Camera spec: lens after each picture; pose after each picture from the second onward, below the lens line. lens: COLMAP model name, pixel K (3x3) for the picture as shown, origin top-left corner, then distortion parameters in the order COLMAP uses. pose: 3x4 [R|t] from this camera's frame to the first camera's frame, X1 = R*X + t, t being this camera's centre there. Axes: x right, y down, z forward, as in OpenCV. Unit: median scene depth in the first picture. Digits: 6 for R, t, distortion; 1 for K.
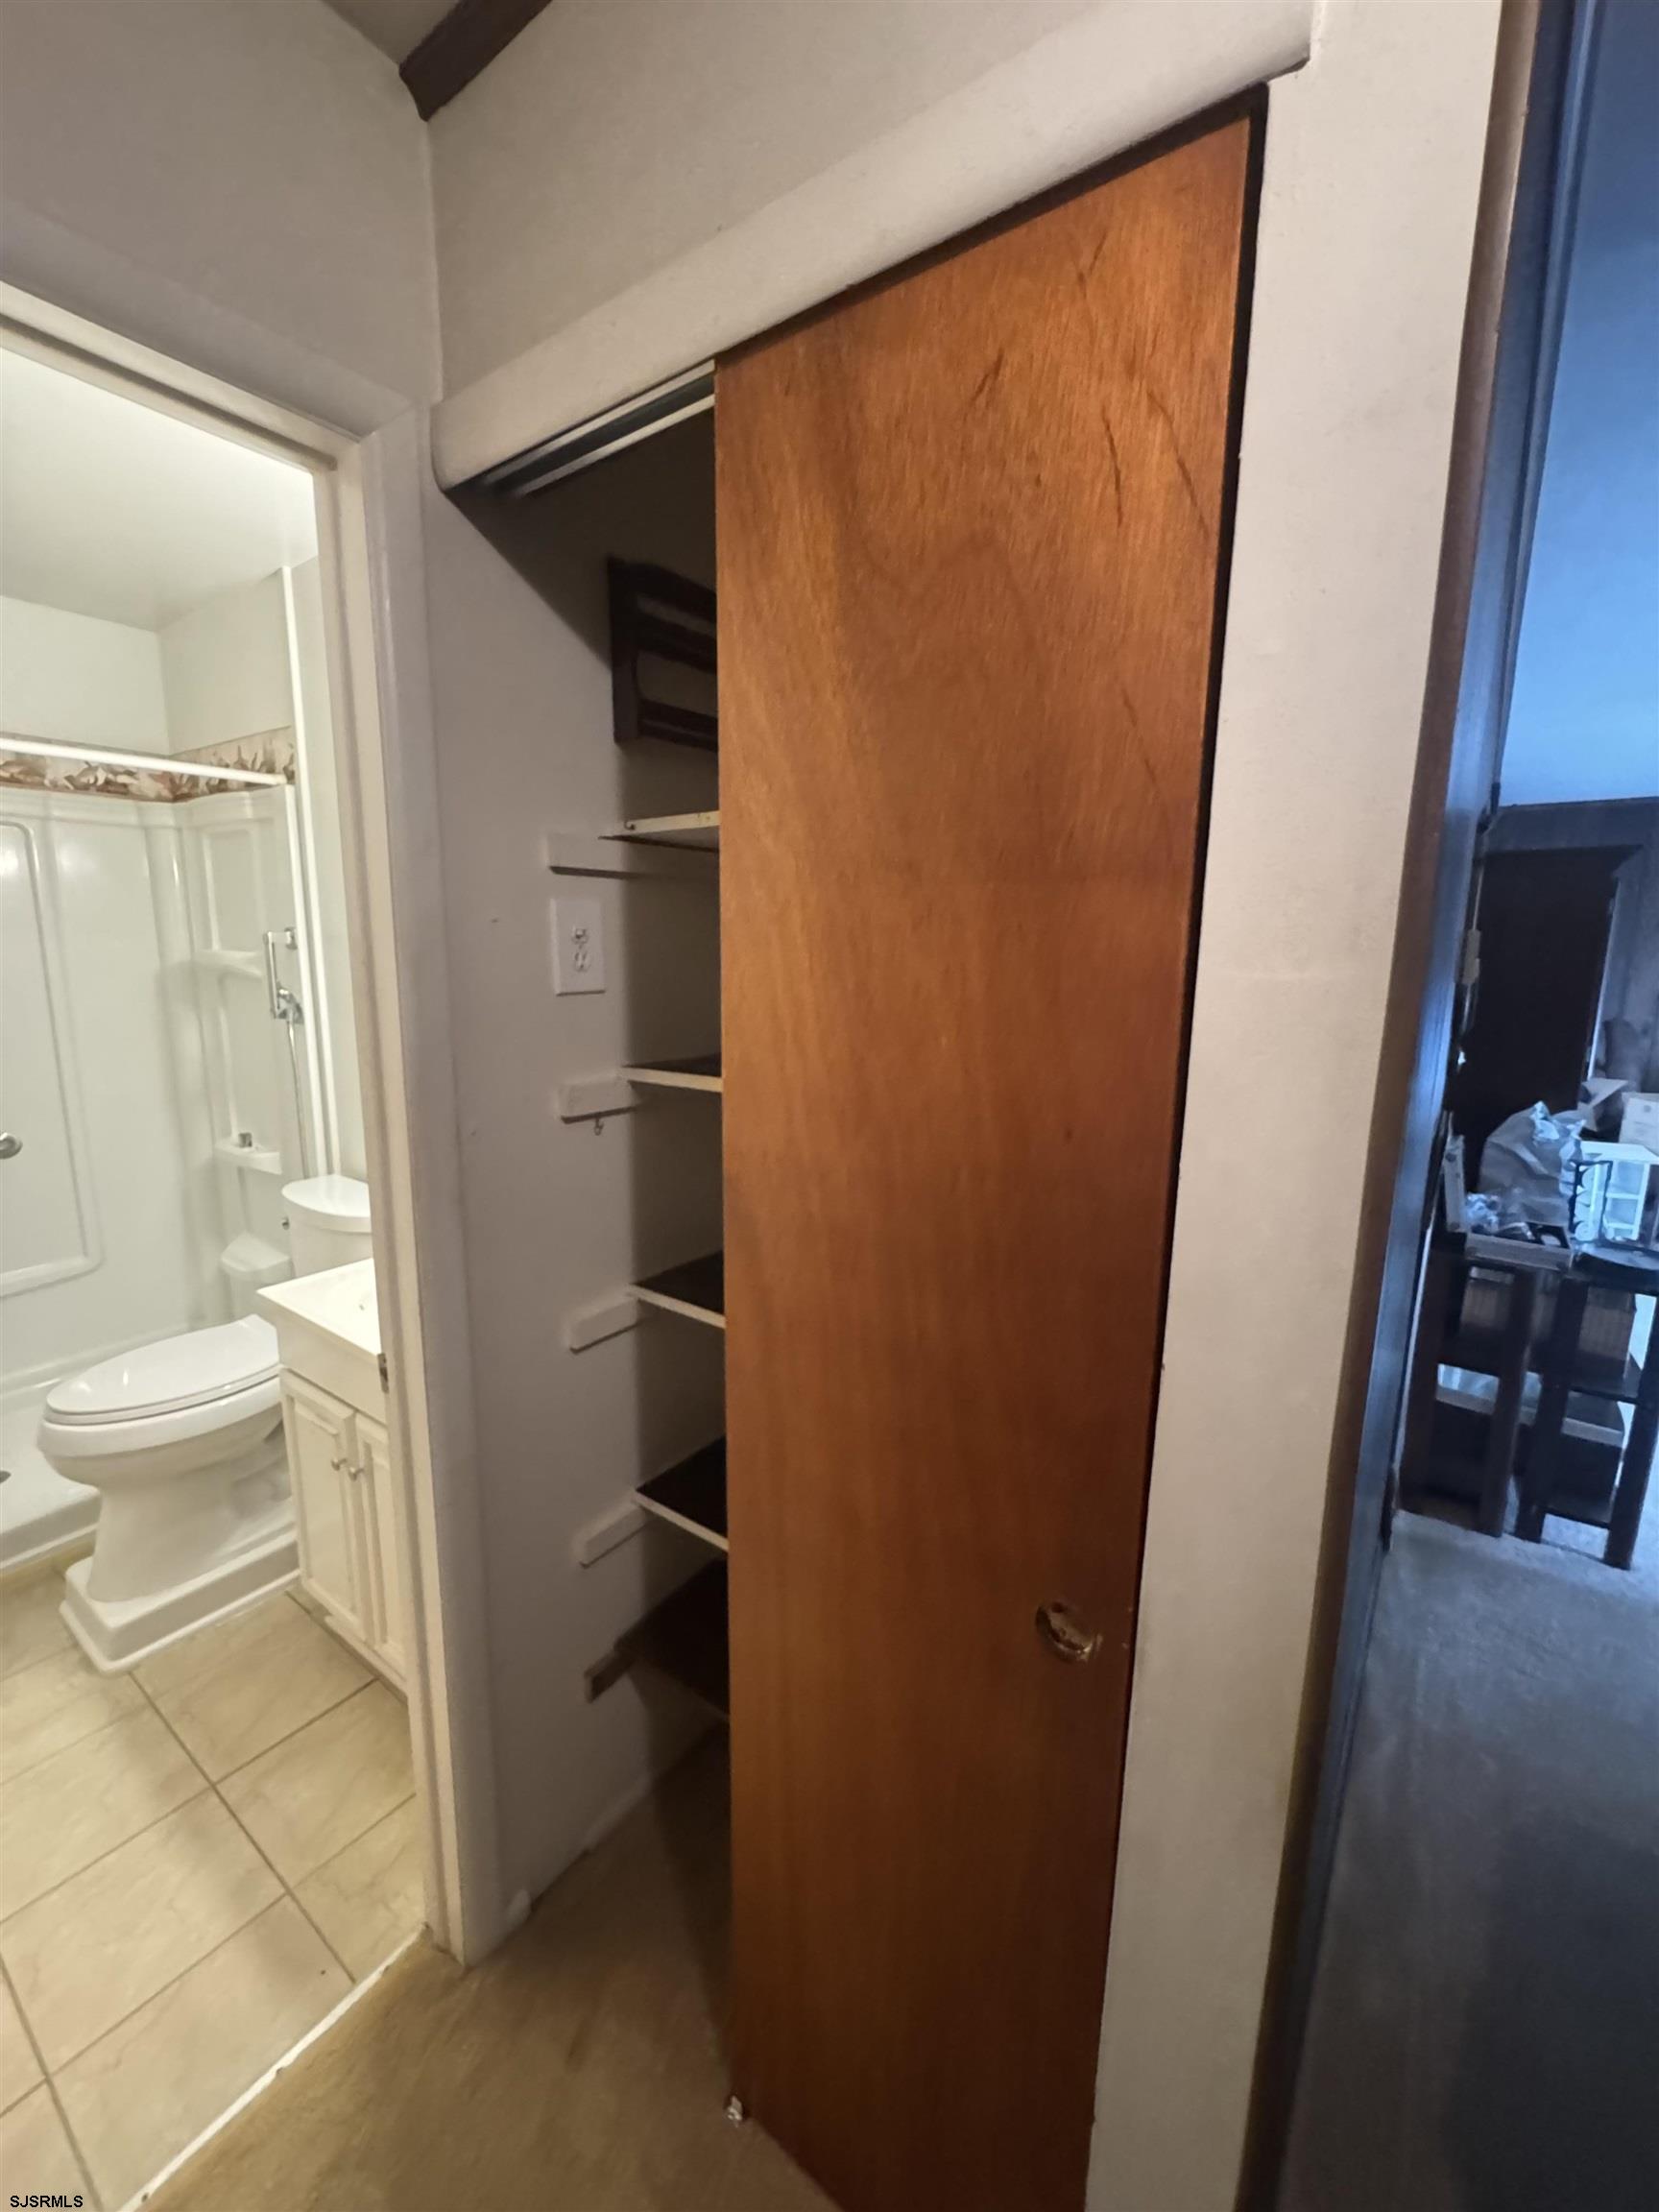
lens RADIAL K [[887.5, 0, 822.7], [0, 887.5, 1099.8], [0, 0, 1]] dist [-0.002158, 0.000620]
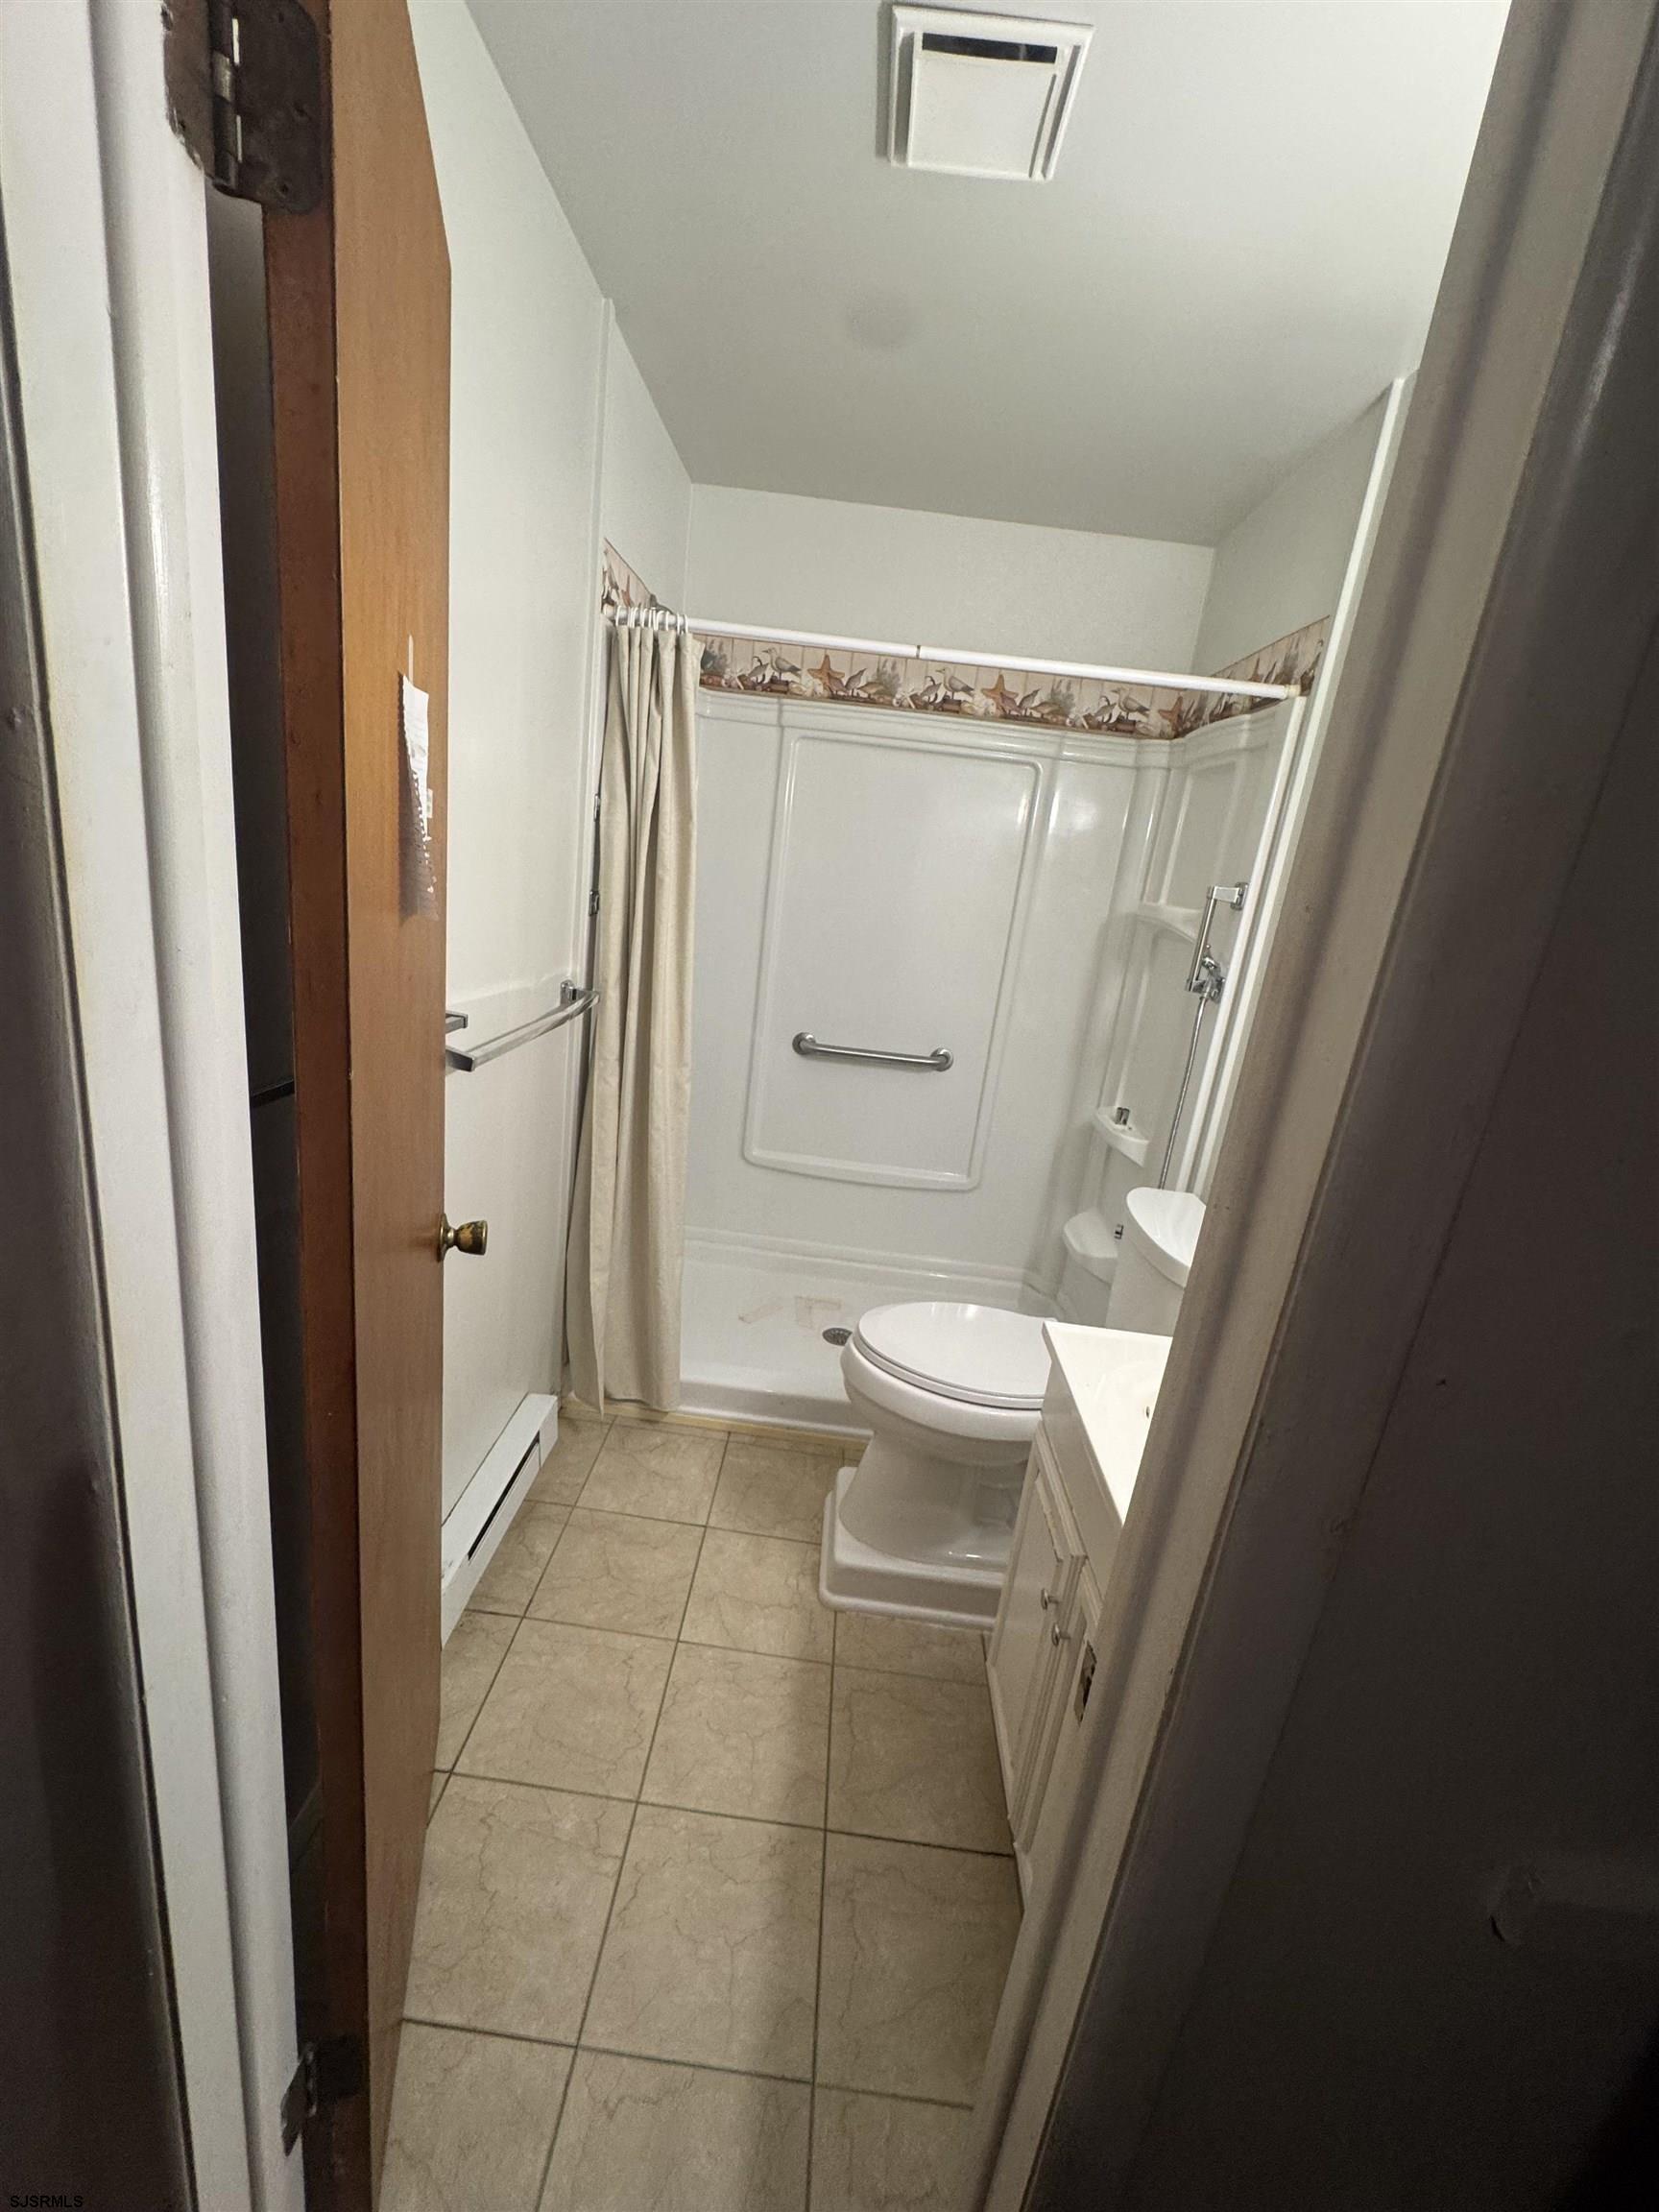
lens RADIAL K [[887.5, 0, 824.4], [0, 887.5, 1099.8], [0, 0, 1]] dist [-0.002158, 0.000620]
pose [[0.548700, 0.271328, -0.790765, -0.126083], [-0.257993, 0.954659, 0.148546, -0.029820], [0.795216, 0.122504, 0.593822, 0.255623]]
